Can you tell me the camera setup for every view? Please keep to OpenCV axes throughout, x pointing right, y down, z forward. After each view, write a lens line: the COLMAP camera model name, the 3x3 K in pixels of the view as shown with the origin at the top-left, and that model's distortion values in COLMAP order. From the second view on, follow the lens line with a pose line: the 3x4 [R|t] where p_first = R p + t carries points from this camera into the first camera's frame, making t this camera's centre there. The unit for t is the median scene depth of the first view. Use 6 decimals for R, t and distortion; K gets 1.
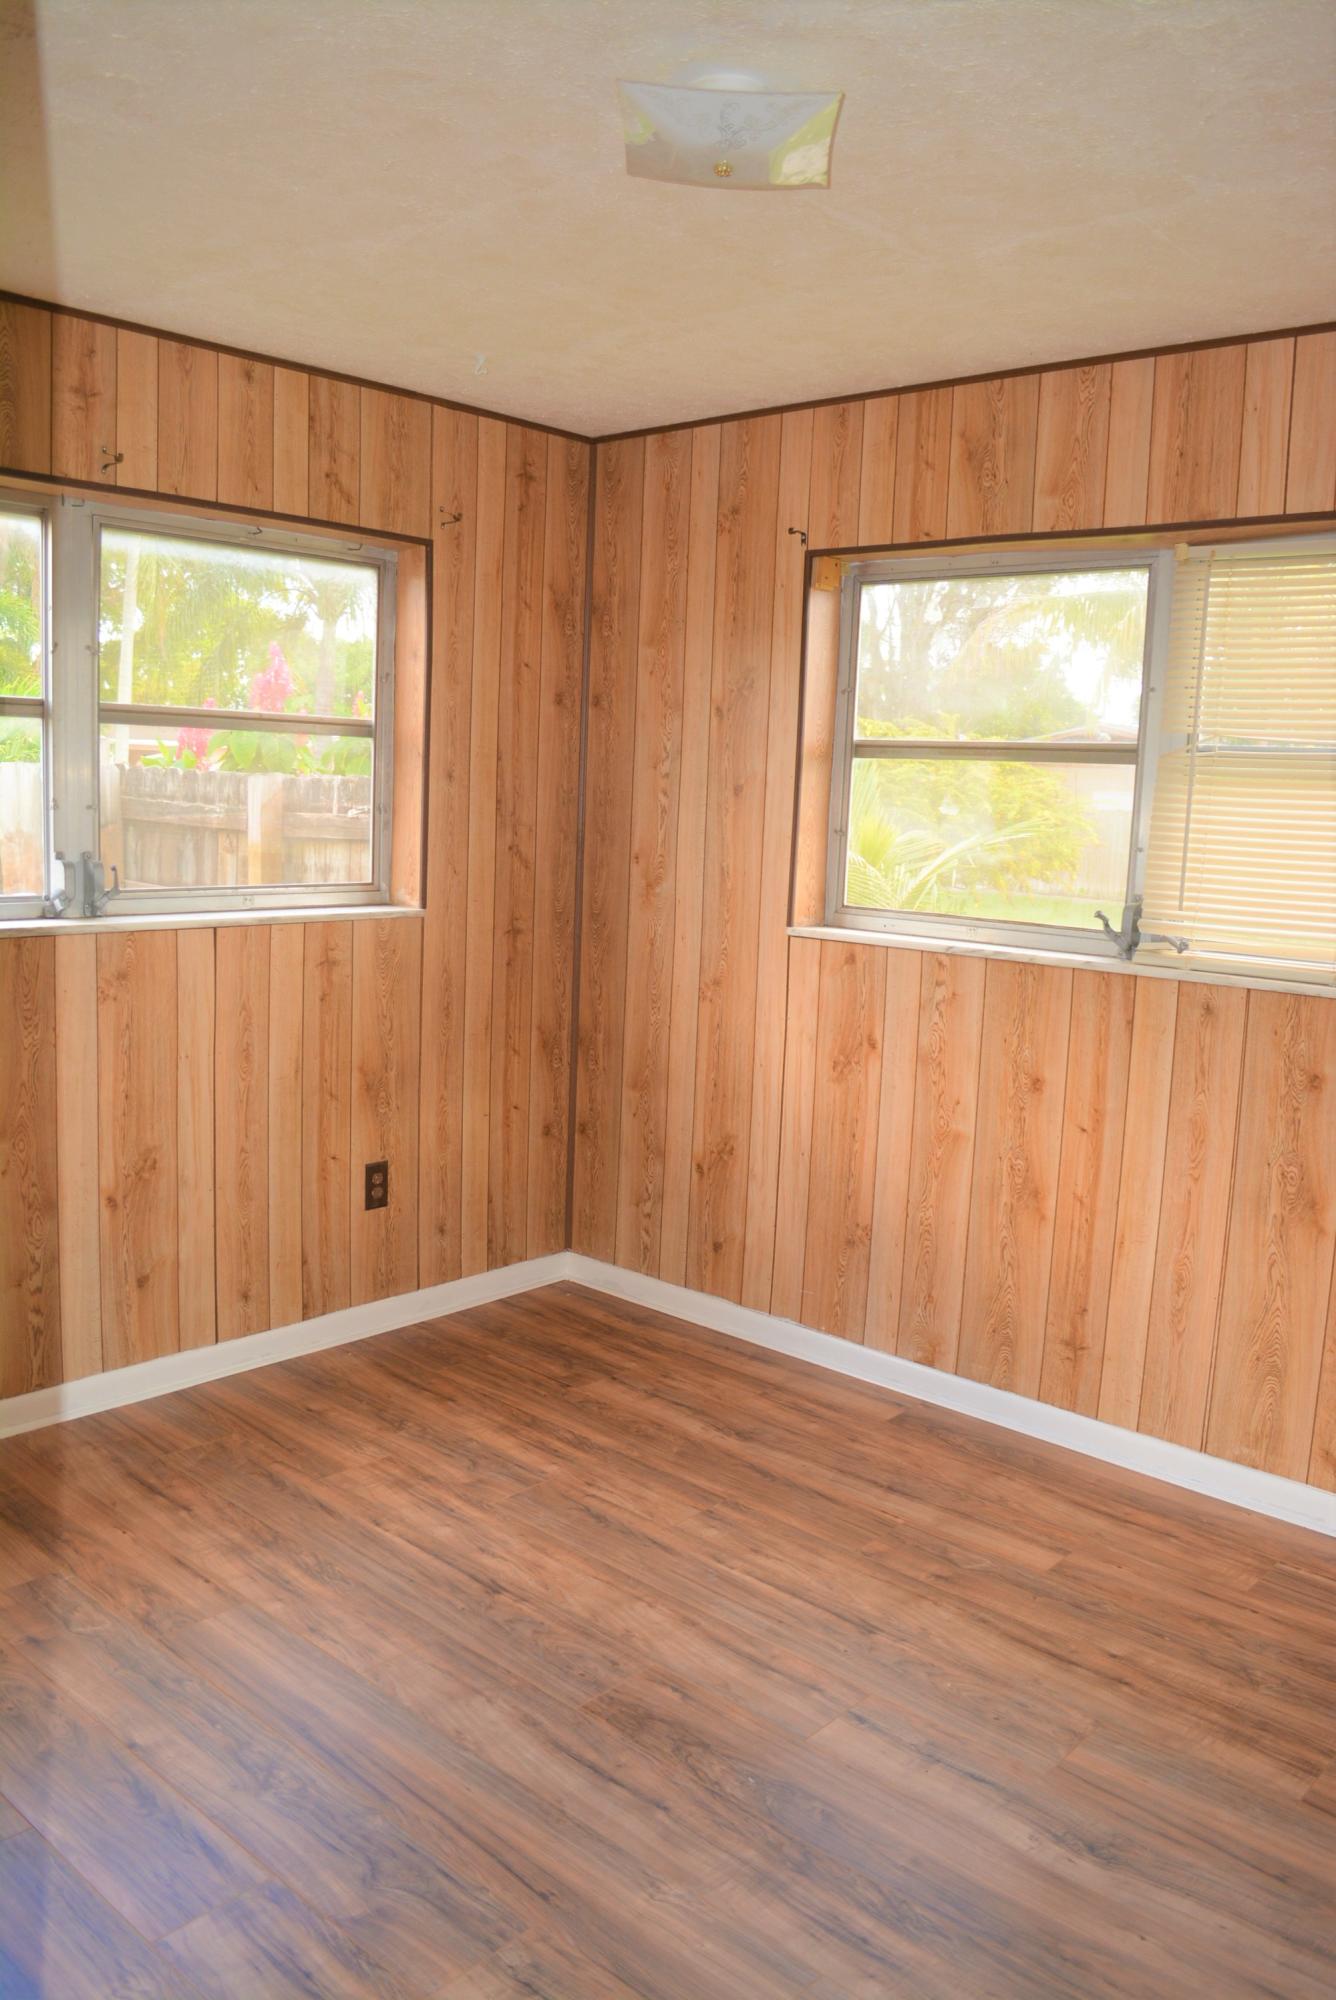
lens RADIAL K [[1576.3, 0, 674.8], [0, 1576.3, 997.7], [0, 0, 1]] dist [-0.086818, 0.017850]
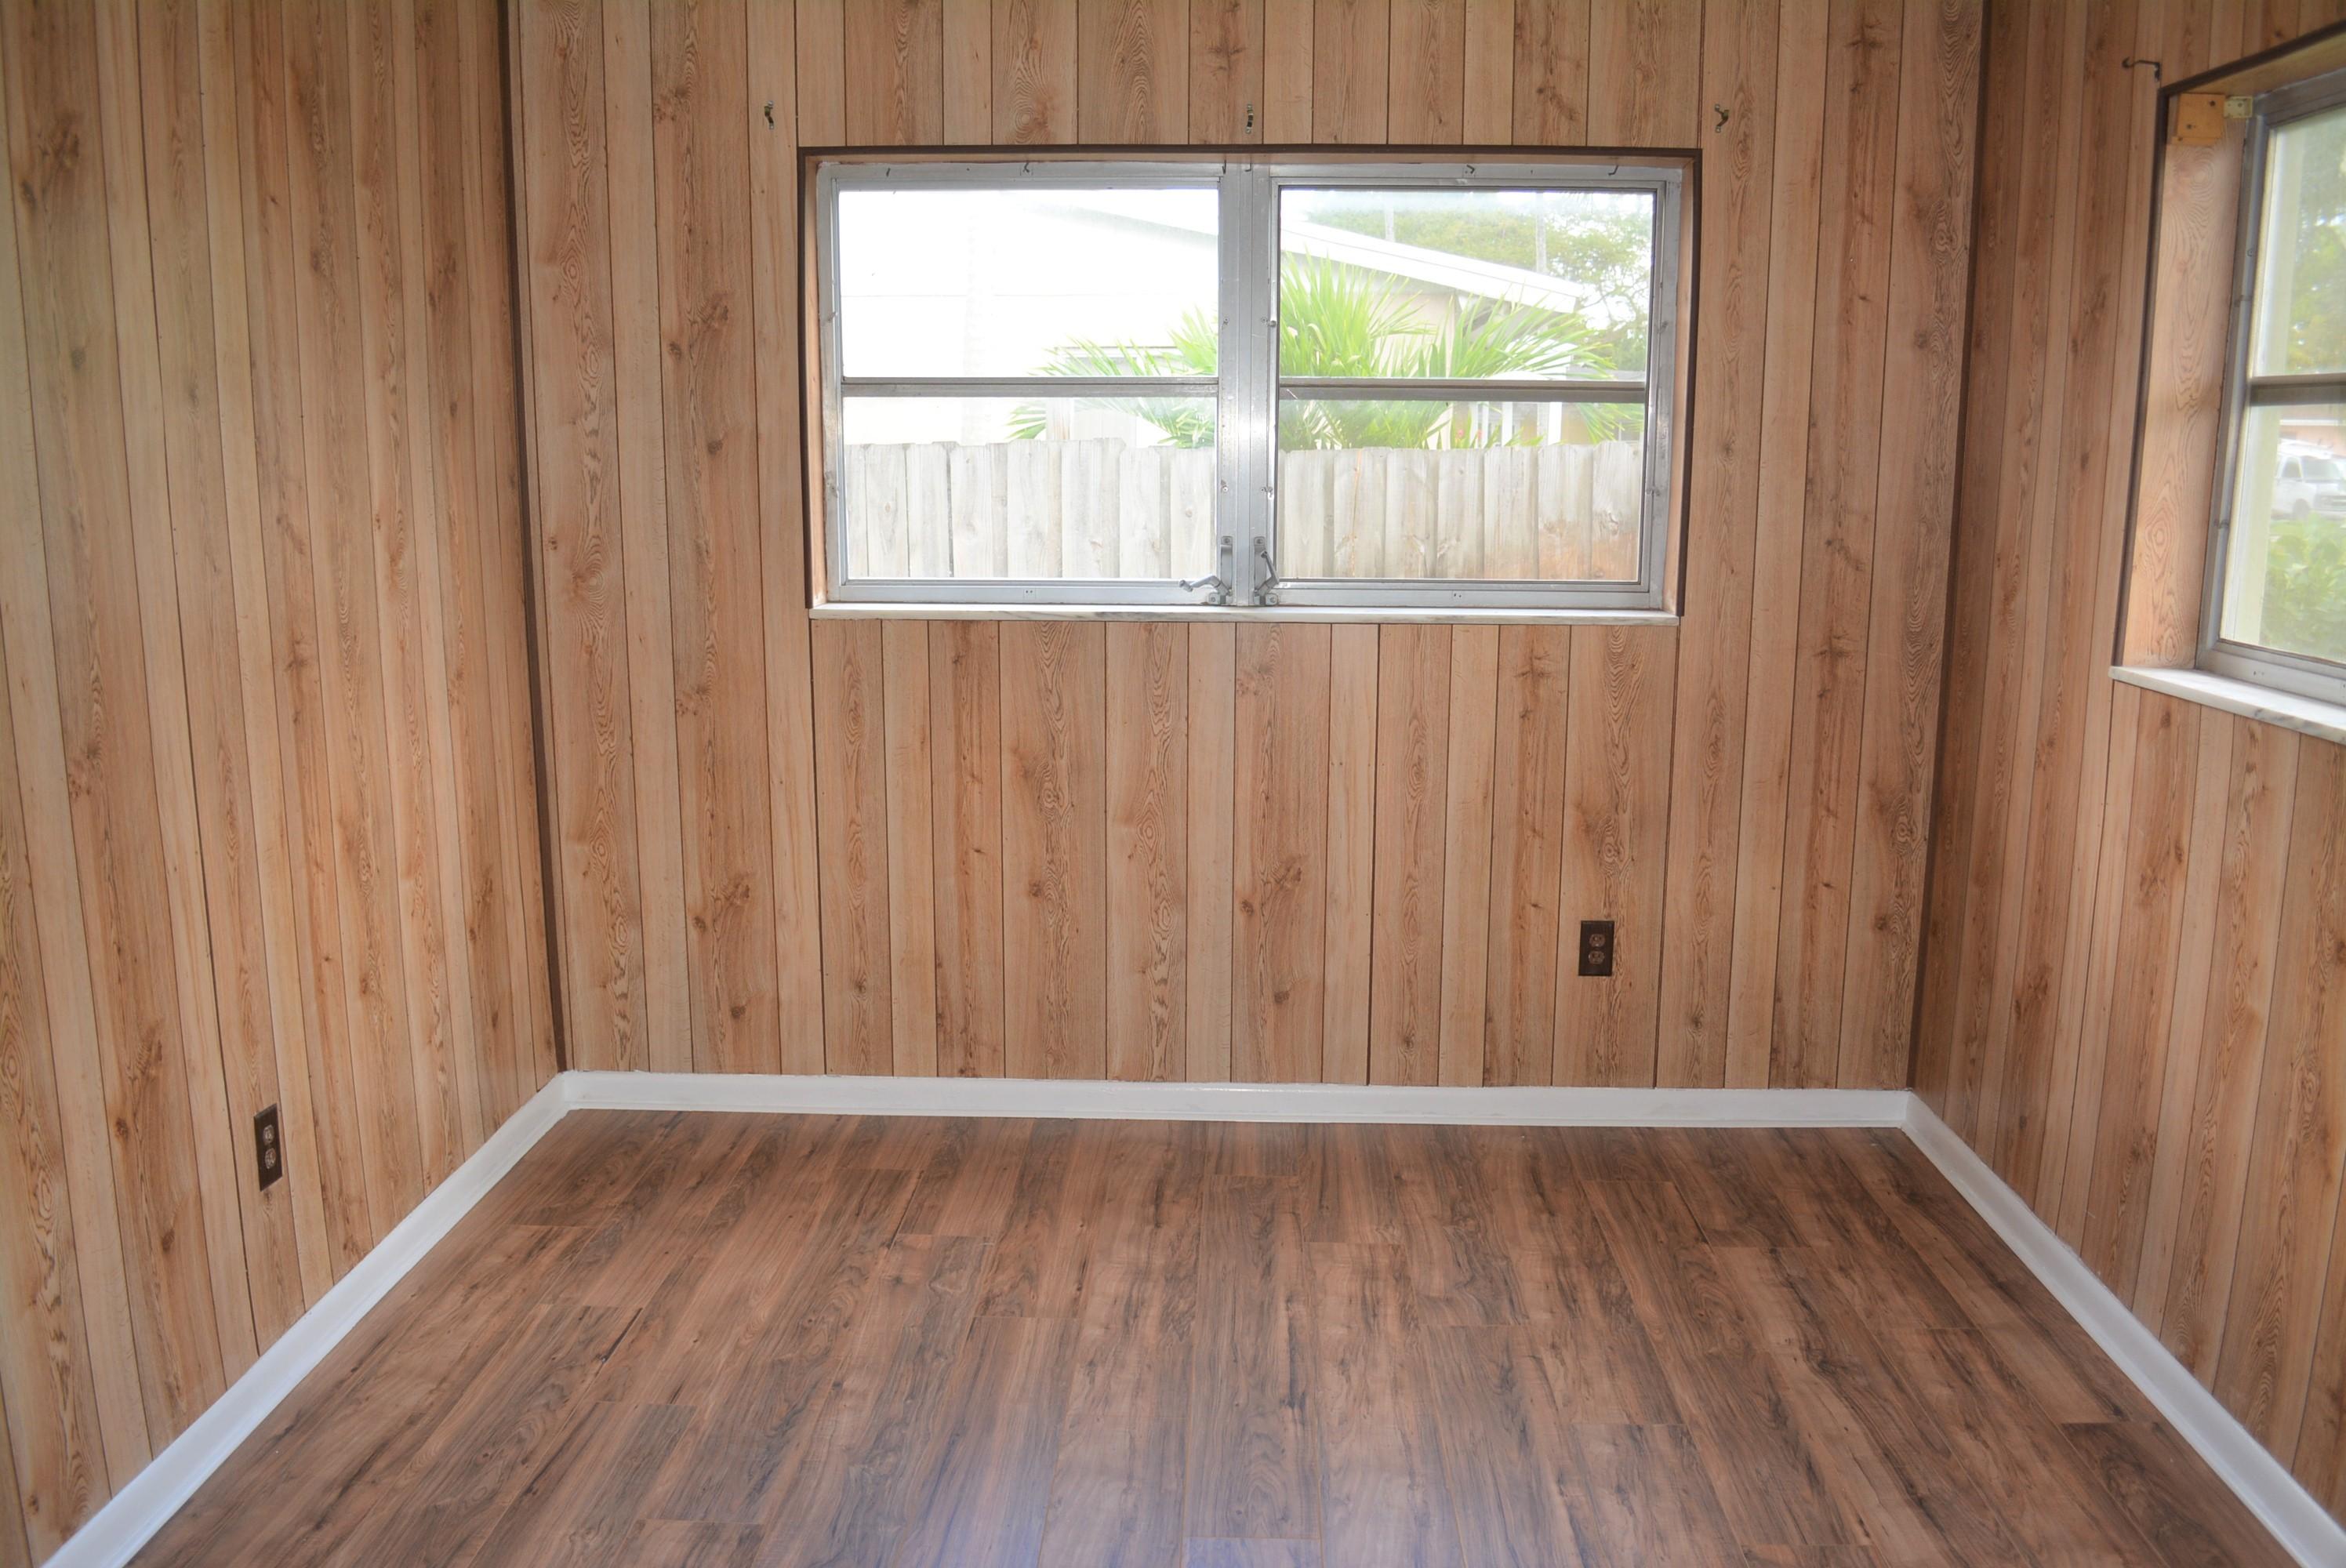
lens RADIAL K [[1848.9, 0, 1165.8], [0, 1848.9, 787.1], [0, 0, 1]] dist [-0.086818, 0.017850]
pose [[0.638434, 0.107630, -0.762114, 0.423370], [-0.082773, 0.994033, 0.071043, -0.015948], [0.765213, 0.017726, 0.643533, 0.216711]]
